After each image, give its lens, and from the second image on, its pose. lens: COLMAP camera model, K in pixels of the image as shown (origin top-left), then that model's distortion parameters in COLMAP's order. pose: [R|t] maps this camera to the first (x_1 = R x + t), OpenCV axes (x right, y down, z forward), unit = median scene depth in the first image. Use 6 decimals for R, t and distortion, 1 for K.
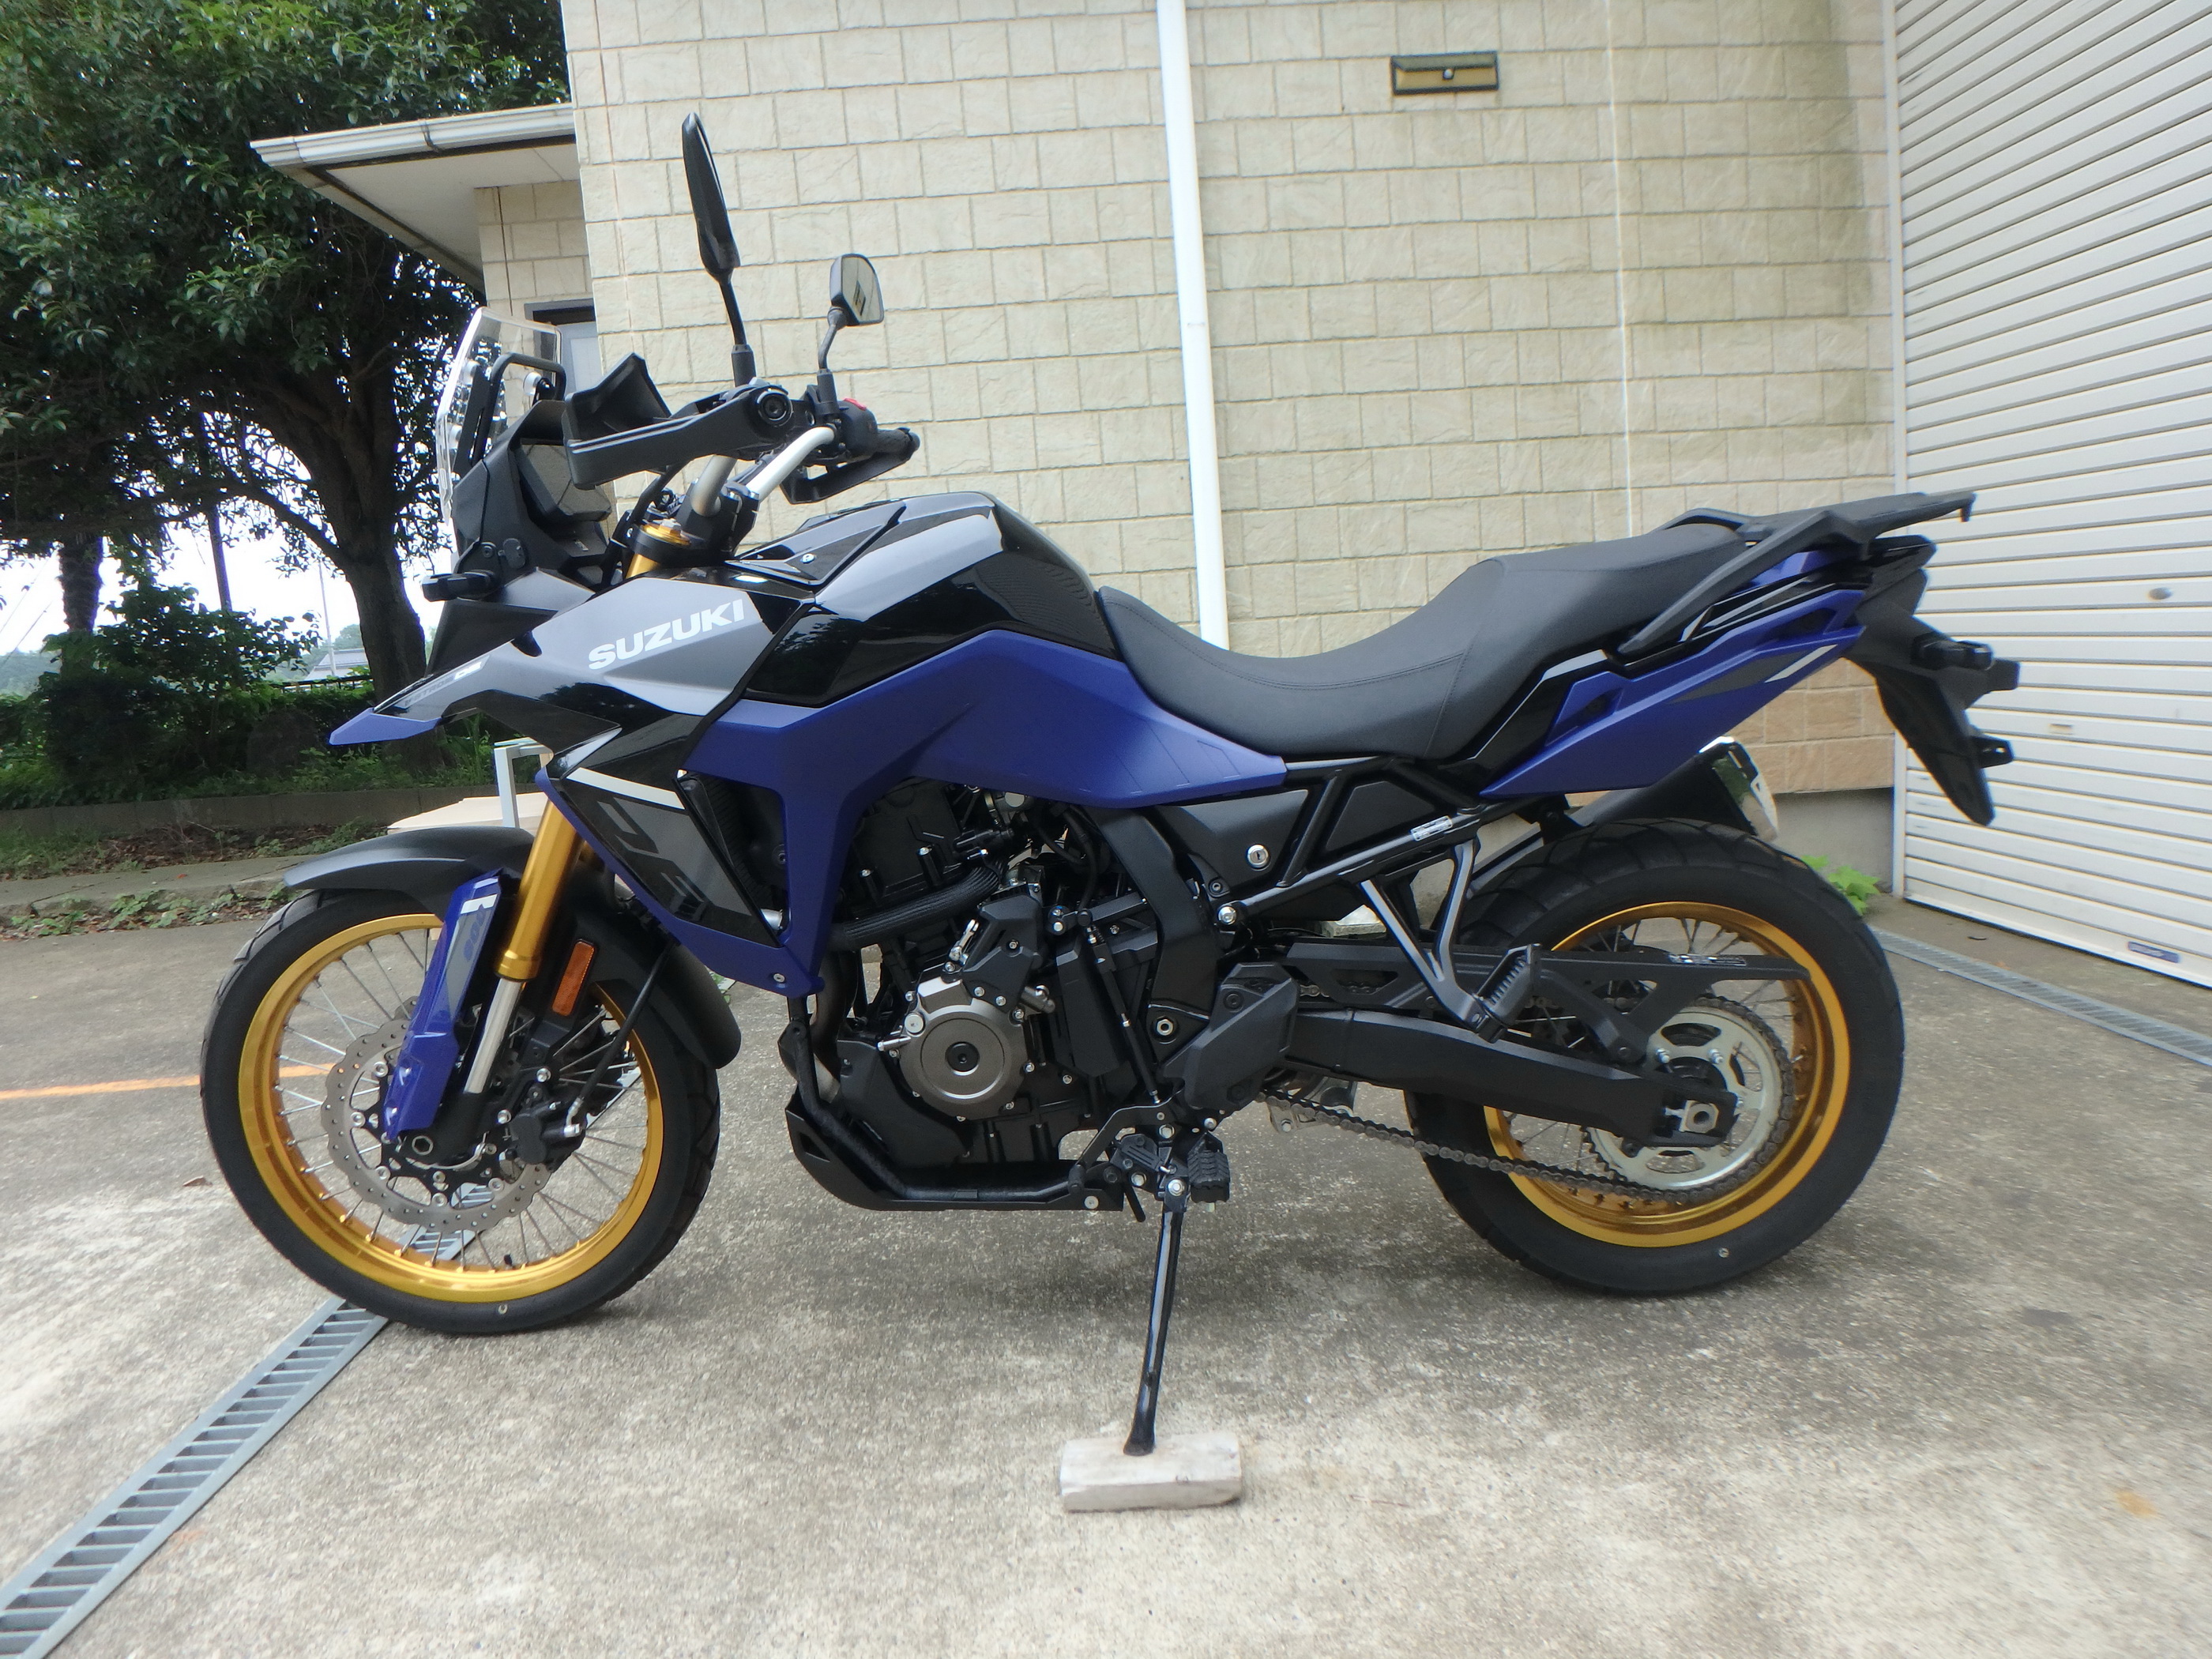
lens RADIAL K [[1381.4, 0, 1017.1], [0, 1381.4, 838.3], [0, 0, 1]] dist [-0.116153, 0.029565]
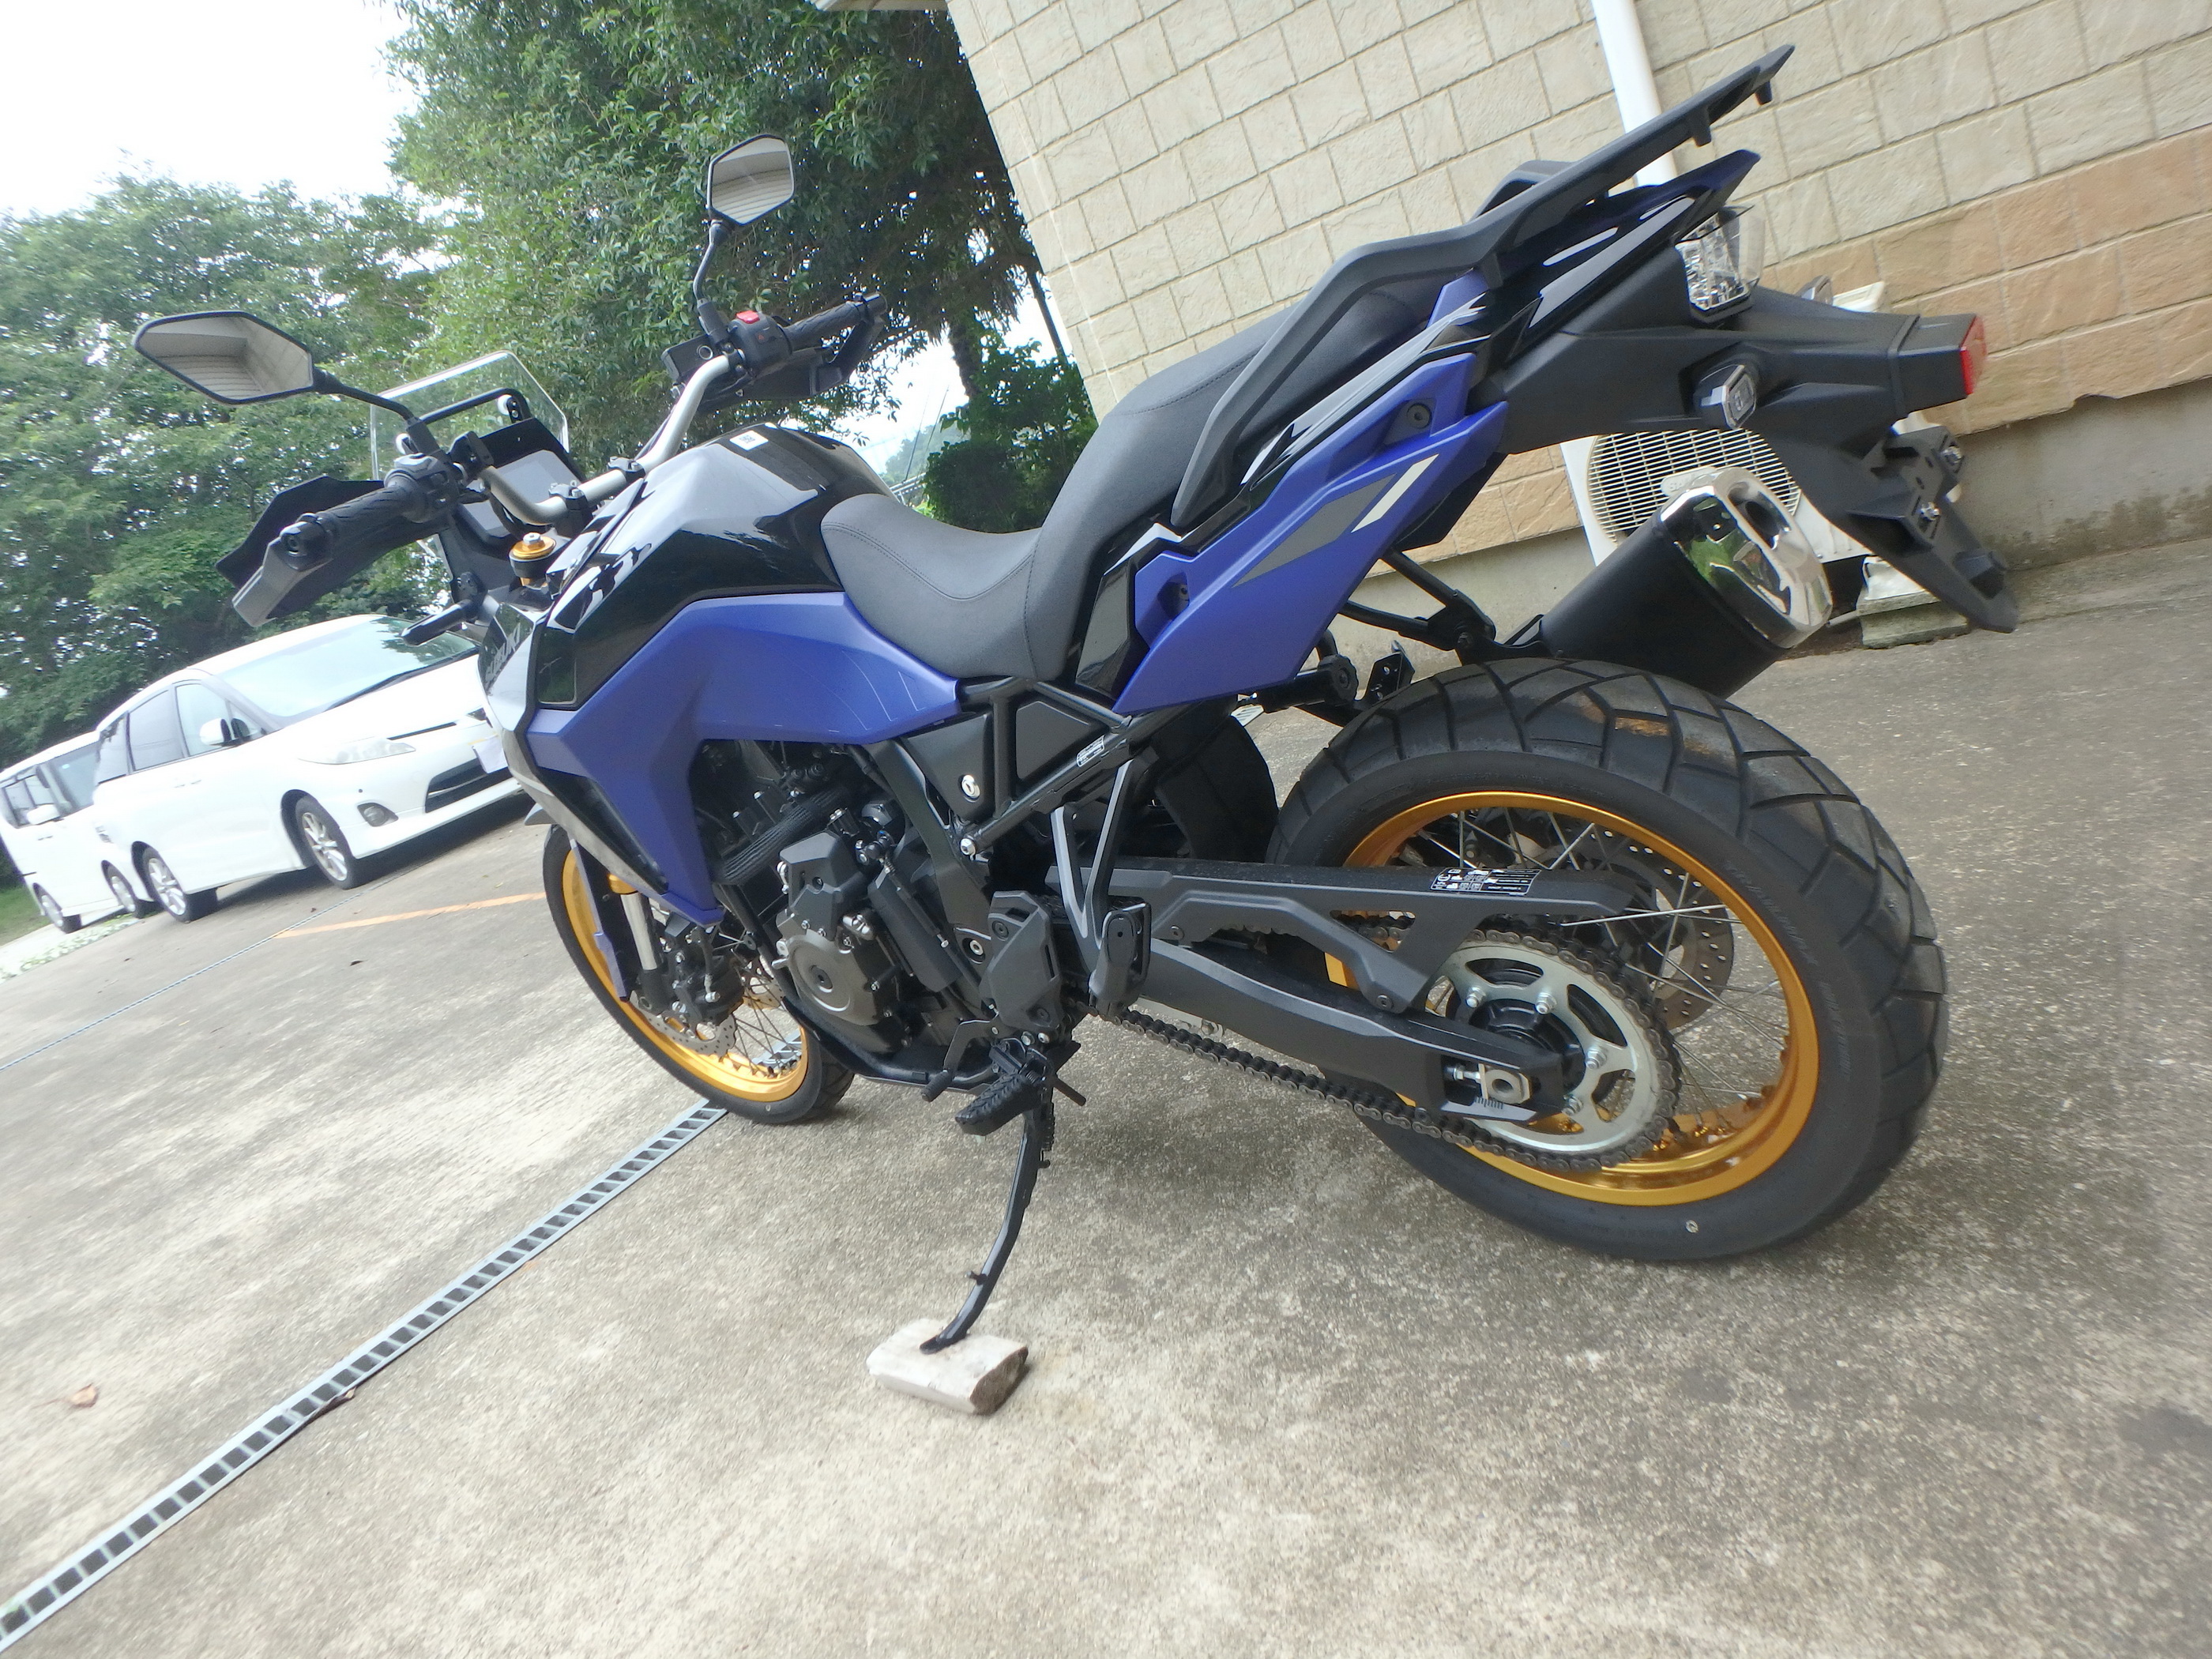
lens RADIAL K [[1366.9, 0, 1106.0], [0, 1366.9, 829.5], [0, 0, 1]] dist [-0.063289, 0.019840]
pose [[0.794344, -0.038602, -0.606240, 0.770319], [0.200685, 0.958622, 0.201914, -0.122923], [0.573361, -0.282052, 0.769223, 0.311210]]
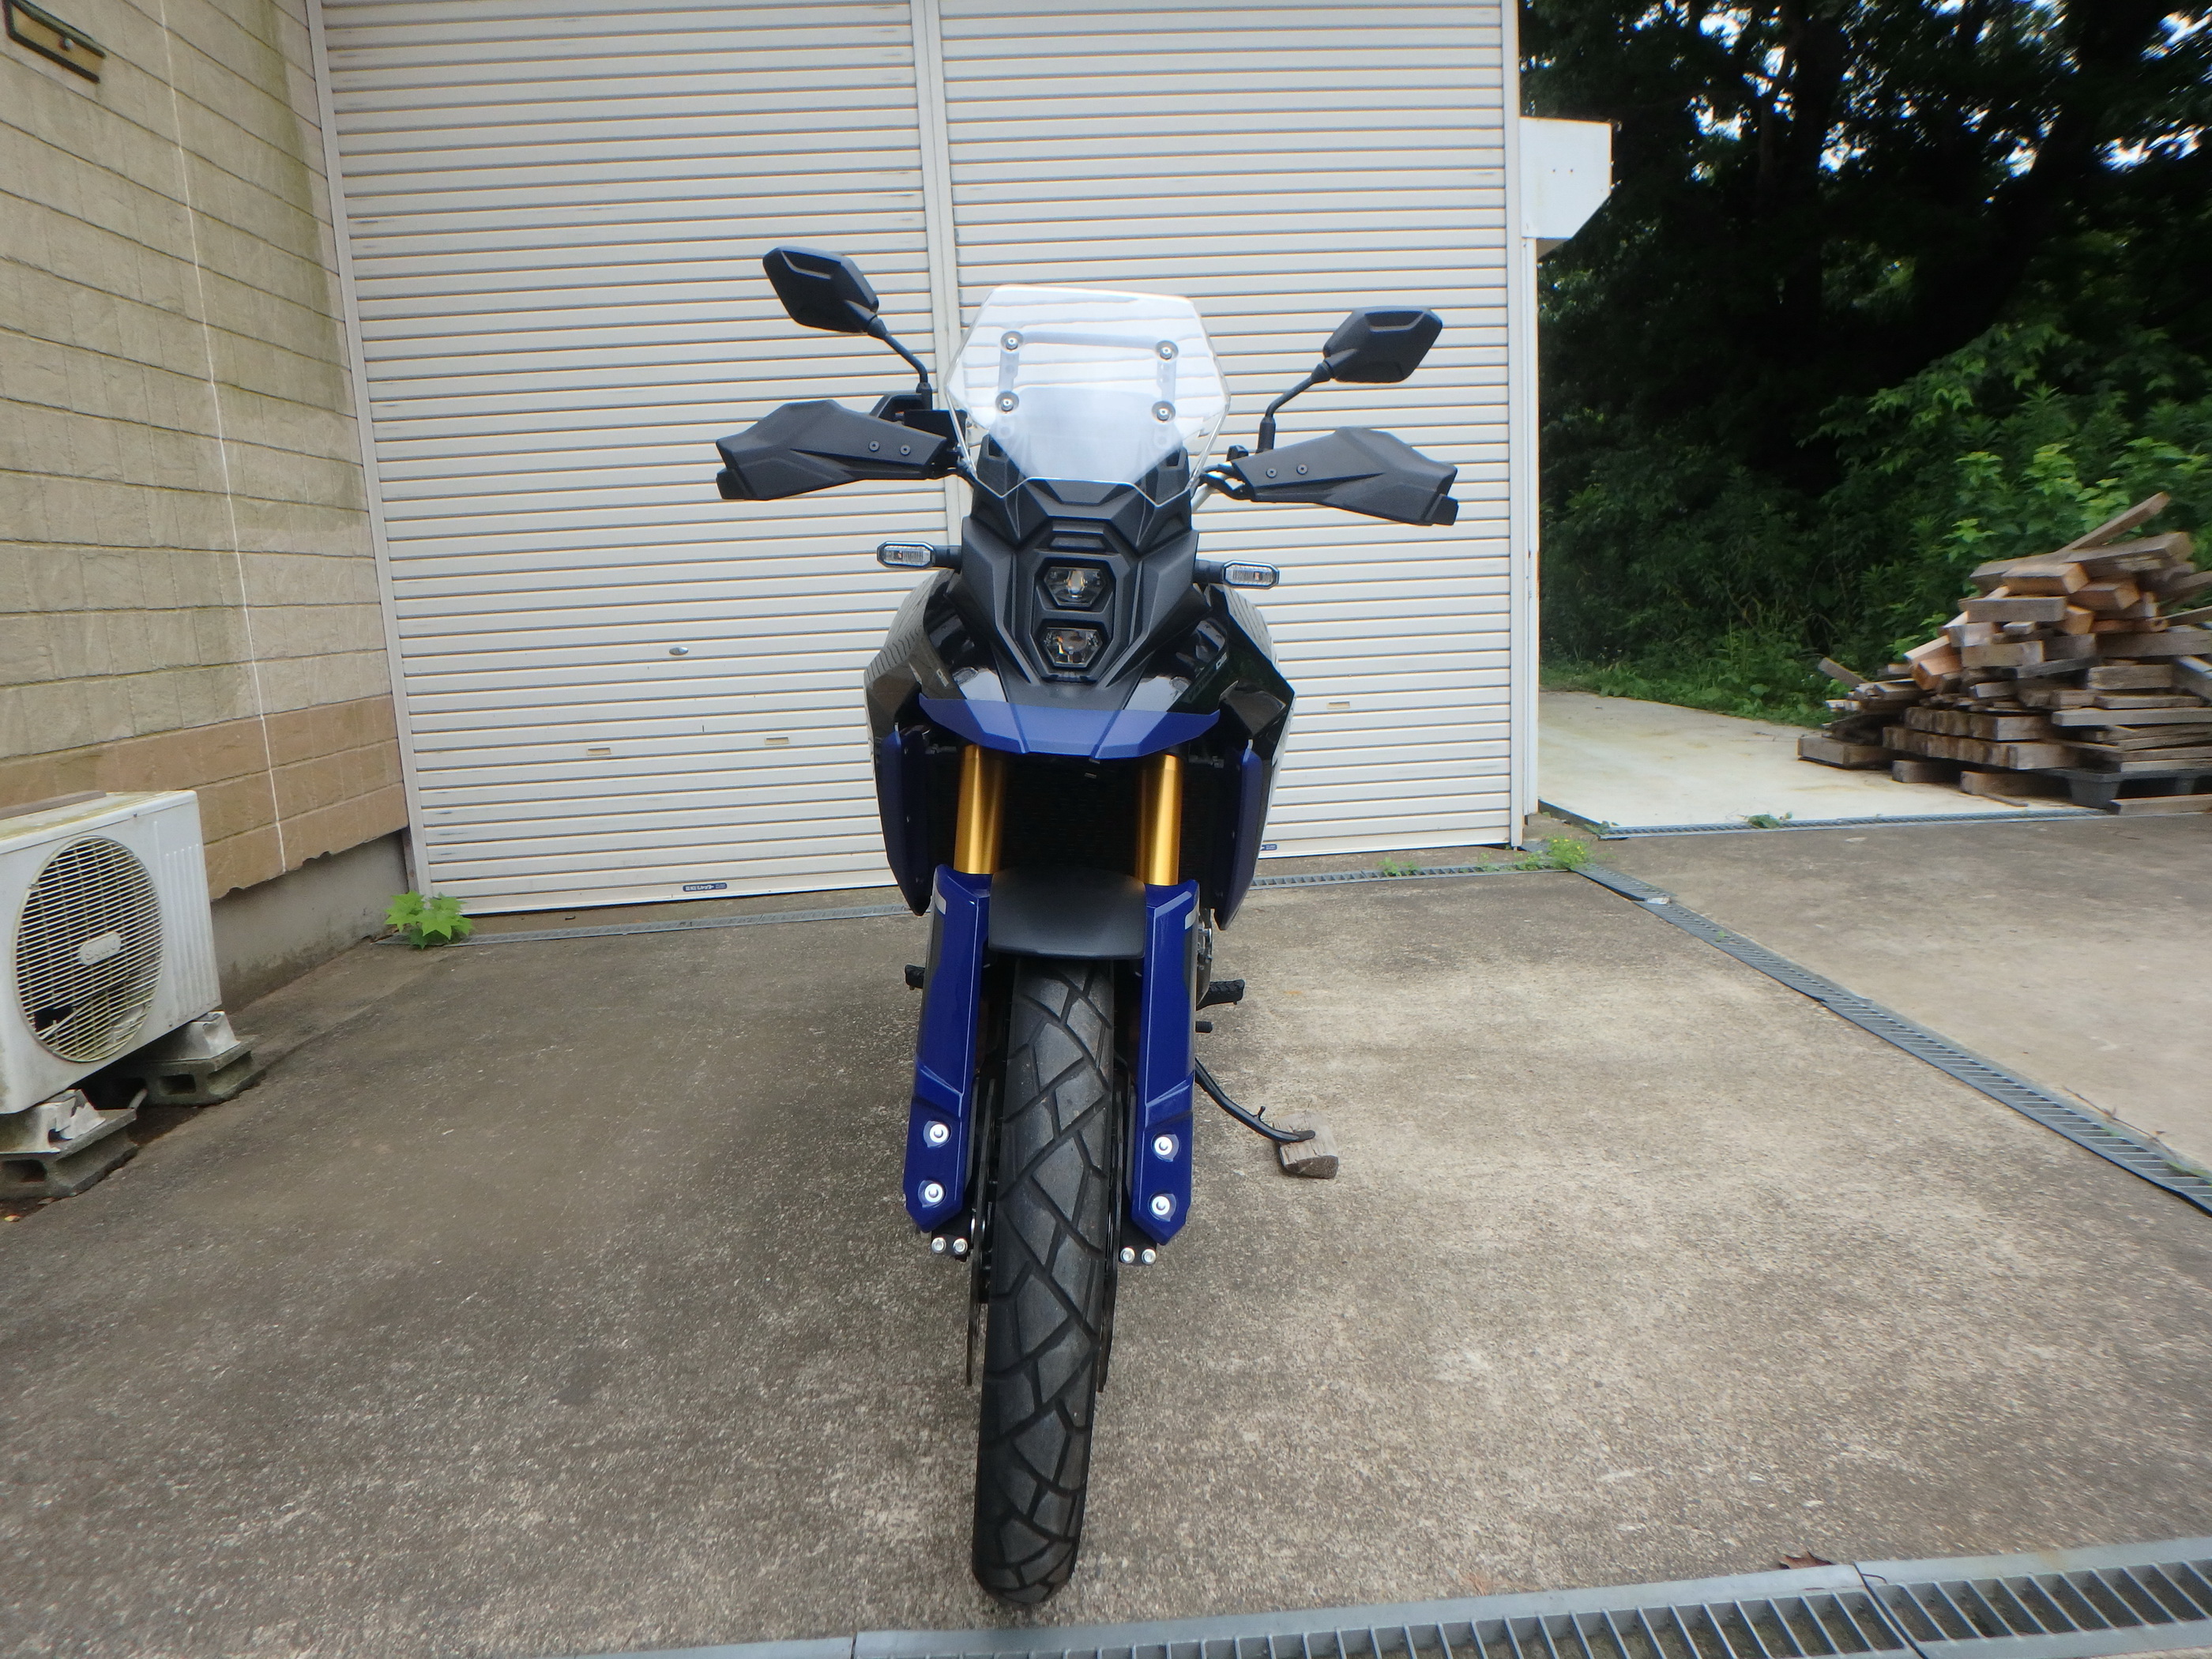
lens RADIAL K [[1334.3, 0, 1106.0], [0, 1334.3, 829.5], [0, 0, 1]] dist [-0.049021, -0.000857]
pose [[-0.064574, -0.104314, 0.992446, -1.318423], [0.180651, 0.976868, 0.114431, -0.135406], [-0.981425, 0.186675, -0.044236, 1.093484]]
